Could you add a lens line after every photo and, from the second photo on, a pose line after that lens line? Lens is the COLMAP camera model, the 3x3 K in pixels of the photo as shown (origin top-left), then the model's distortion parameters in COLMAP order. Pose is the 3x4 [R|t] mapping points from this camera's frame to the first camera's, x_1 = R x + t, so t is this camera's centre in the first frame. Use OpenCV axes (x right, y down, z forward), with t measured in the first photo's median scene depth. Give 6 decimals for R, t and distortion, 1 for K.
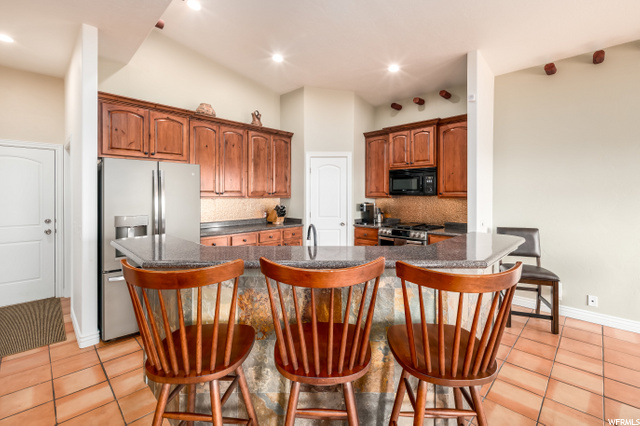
lens RADIAL K [[279.2, 0, 322.8], [0, 279.2, 194.8], [0, 0, 1]] dist [-0.001553, -0.000573]
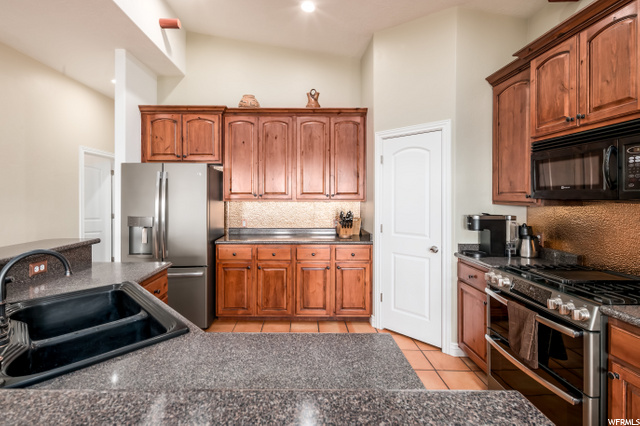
lens RADIAL K [[290.8, 0, 320.9], [0, 290.8, 192.9], [0, 0, 1]] dist [0.002154, 0.000187]
pose [[0.692331, -0.007282, -0.721543, 0.348841], [-0.002767, 0.999915, -0.012747, -0.001649], [0.721575, 0.010822, 0.692252, 0.445206]]
